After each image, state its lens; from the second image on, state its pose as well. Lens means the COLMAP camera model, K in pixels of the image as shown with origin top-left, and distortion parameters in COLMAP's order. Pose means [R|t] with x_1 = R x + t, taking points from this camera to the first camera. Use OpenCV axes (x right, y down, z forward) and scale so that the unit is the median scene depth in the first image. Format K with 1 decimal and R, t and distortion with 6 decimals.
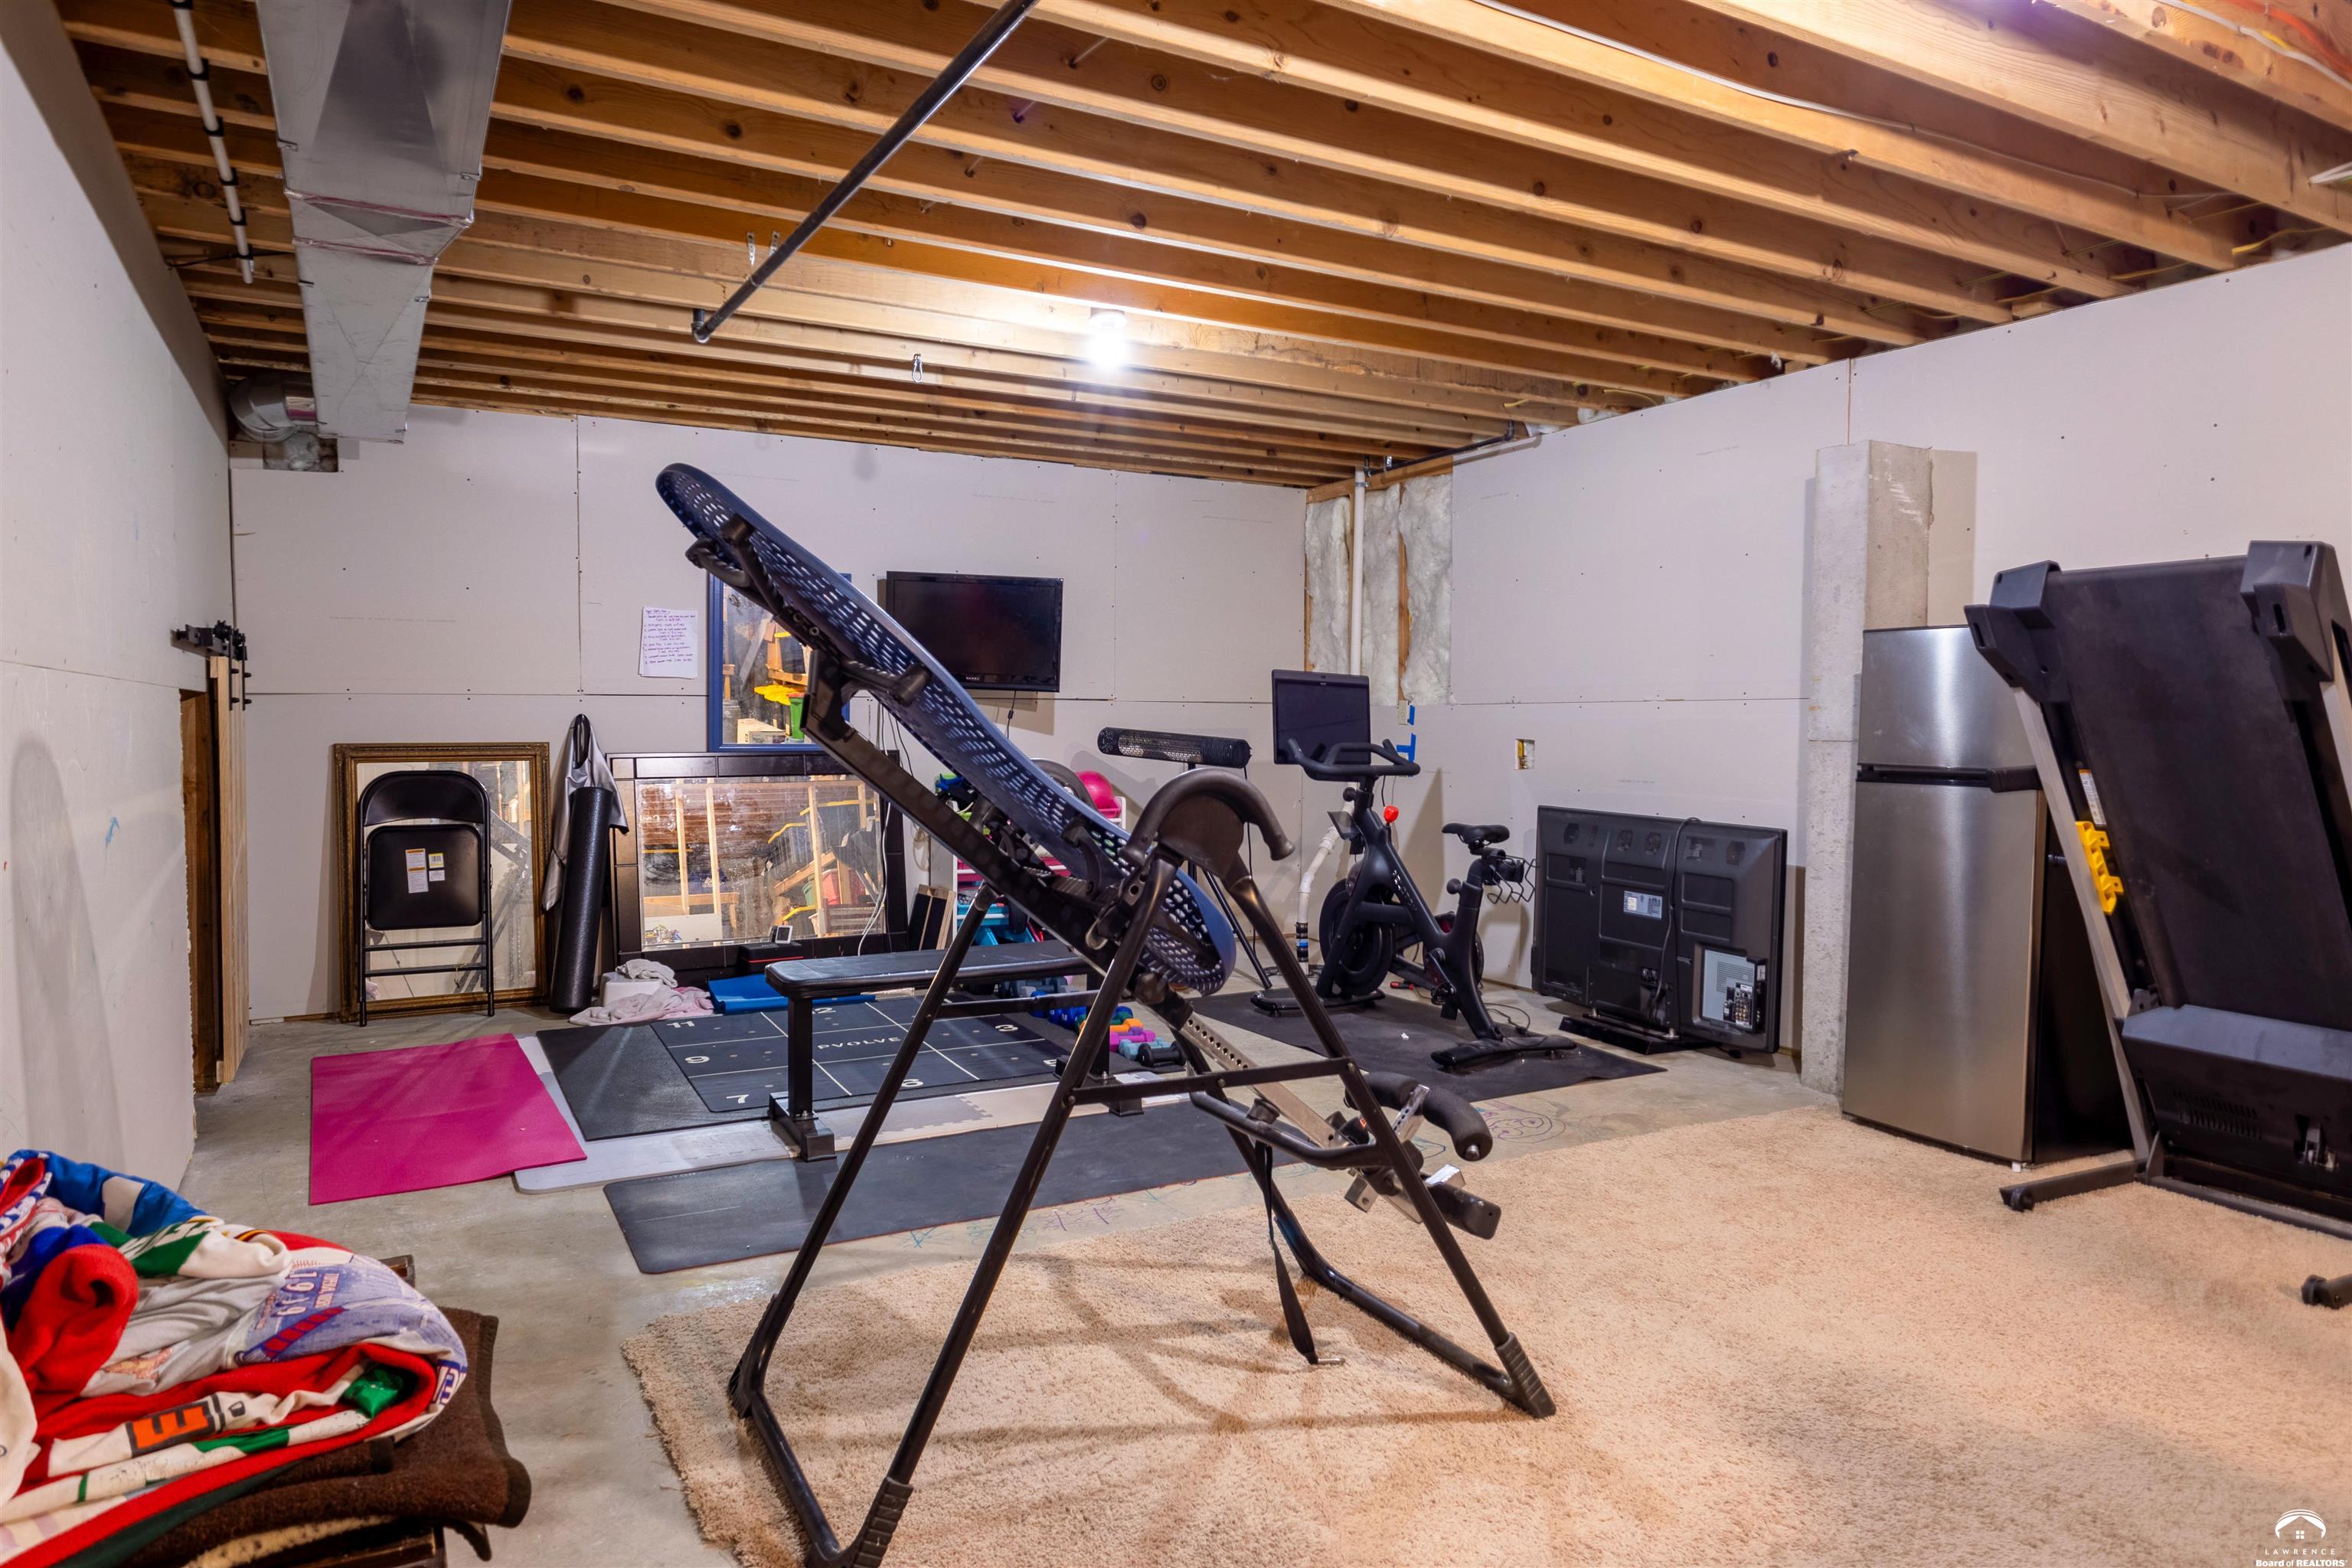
lens RADIAL K [[1516.9, 0, 1174.3], [0, 1516.9, 775.2], [0, 0, 1]] dist [-0.003760, -0.000211]
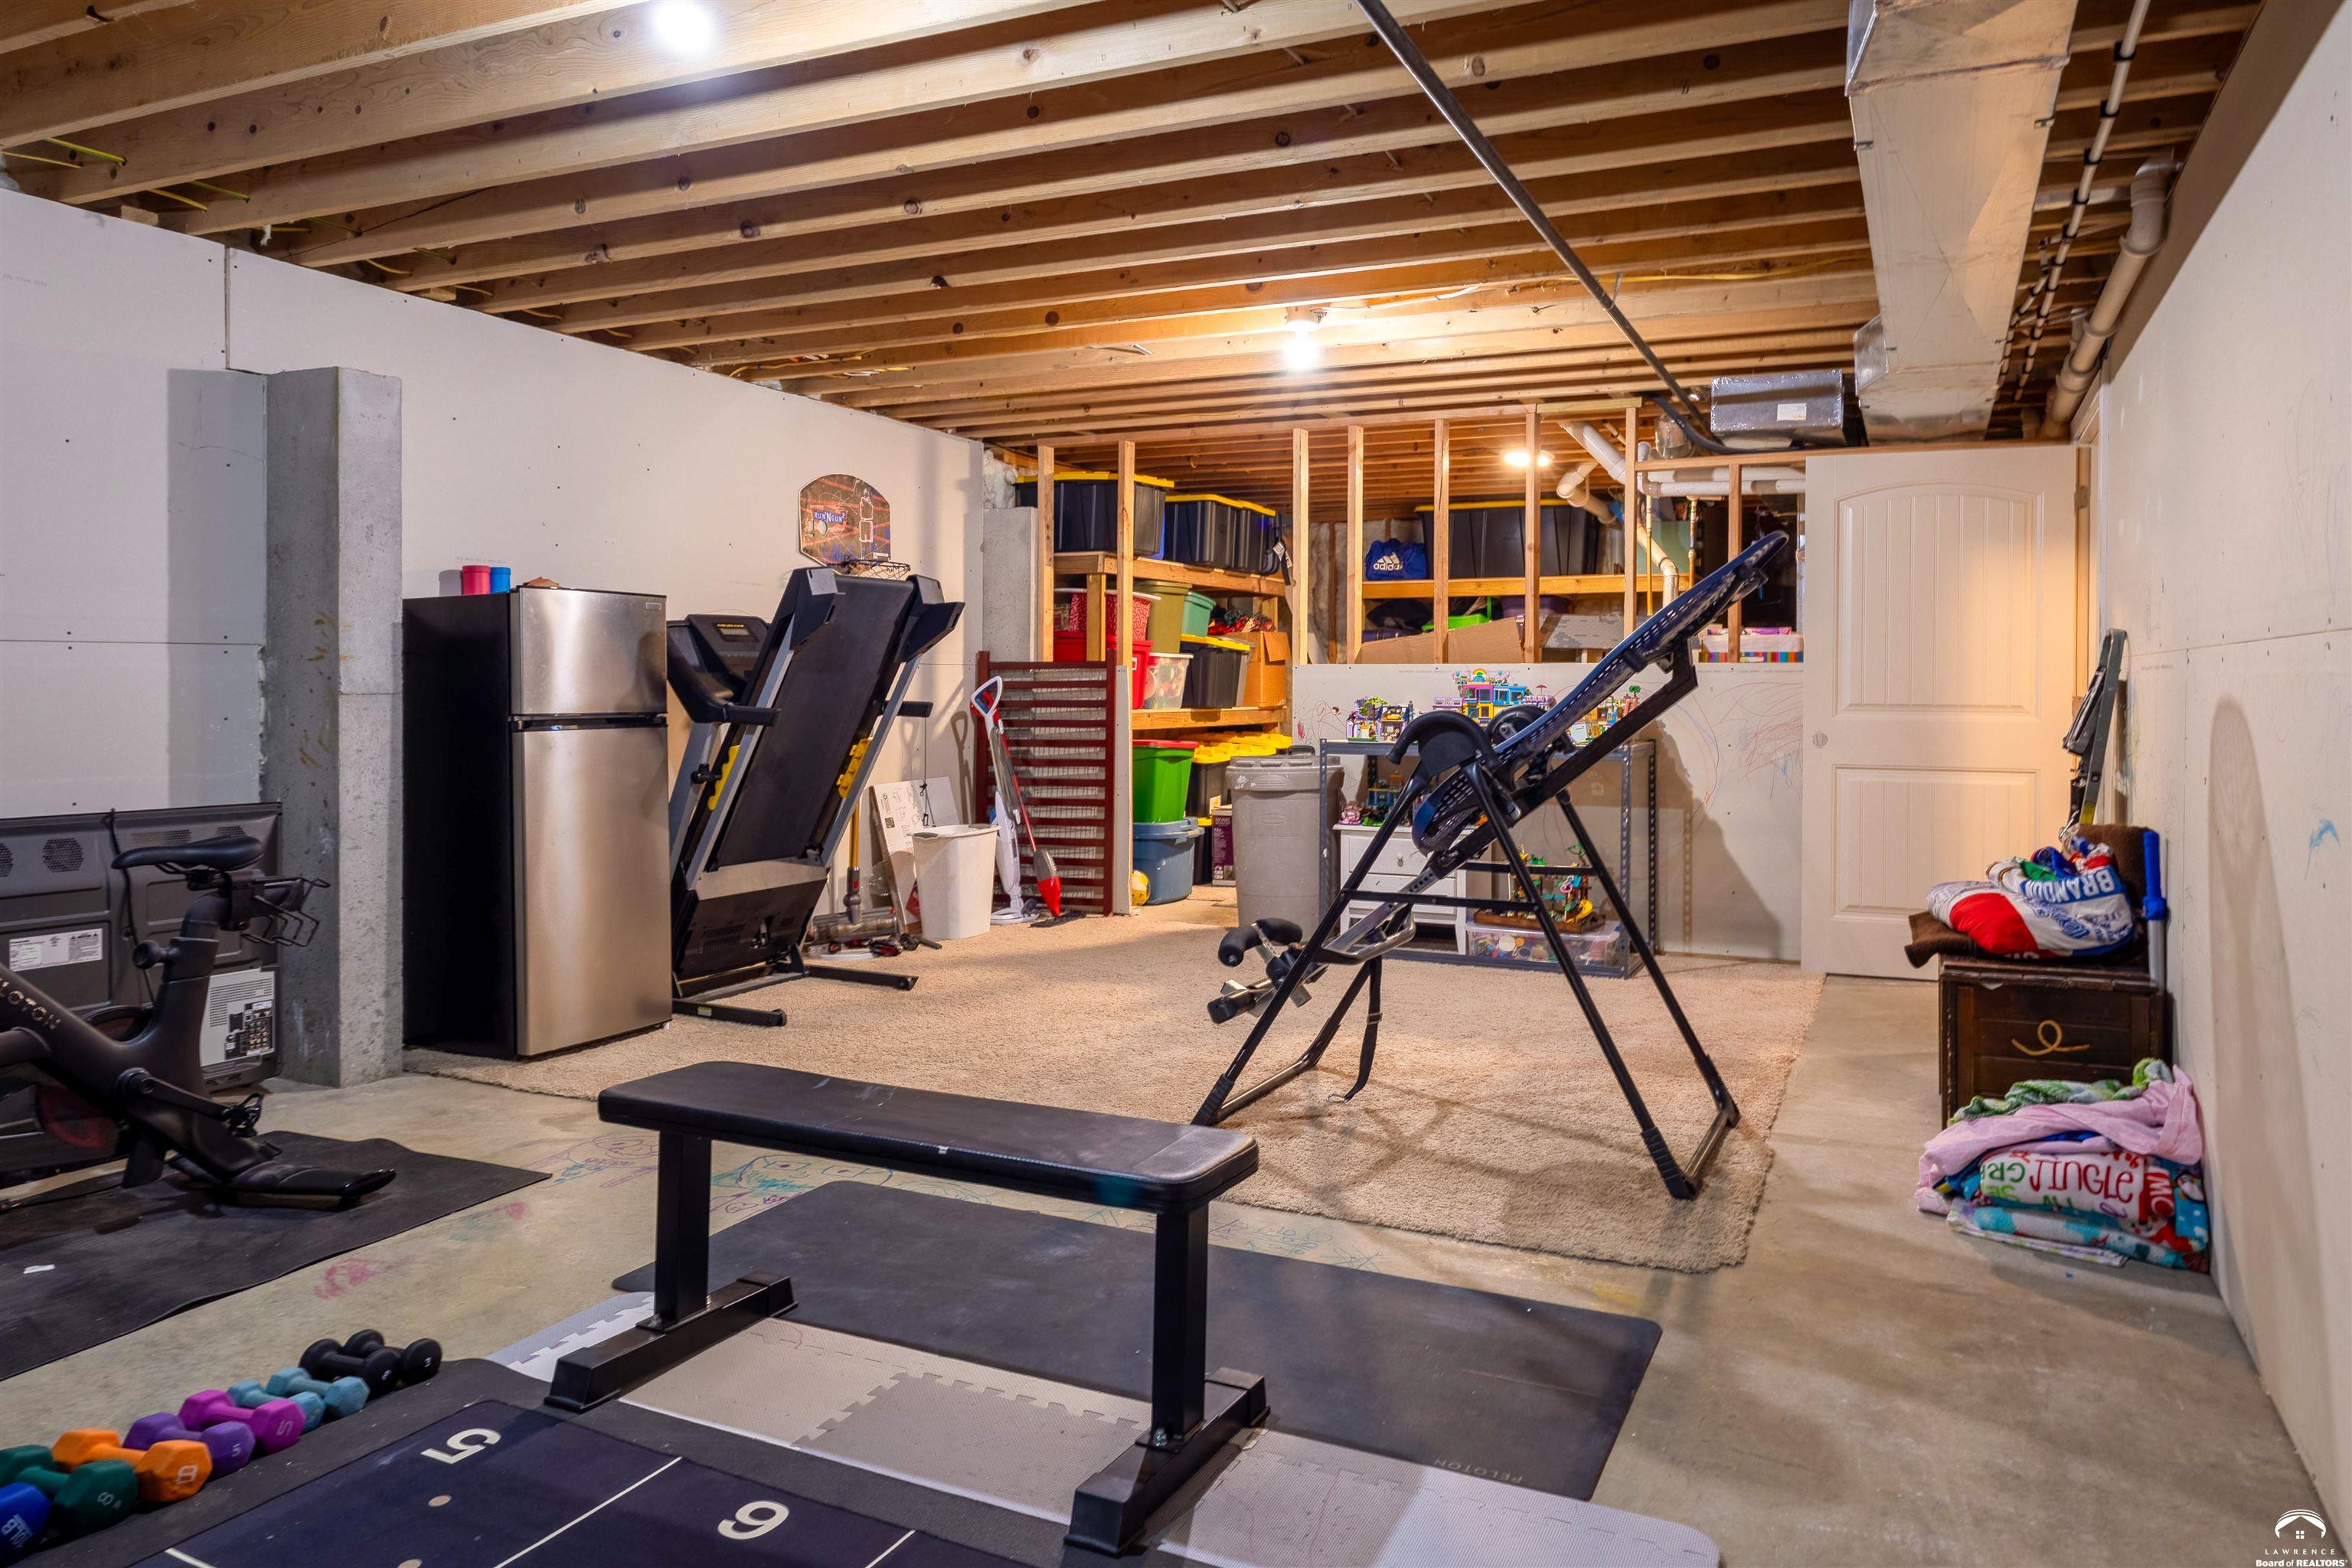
lens RADIAL K [[1516.9, 0, 1168.3], [0, 1516.9, 688.8], [0, 0, 1]] dist [-0.003760, -0.000211]
pose [[-0.586532, -0.012857, 0.809824, -0.587811], [0.020721, 0.999309, 0.030873, -0.044300], [-0.809661, 0.034888, -0.585860, 1.147579]]
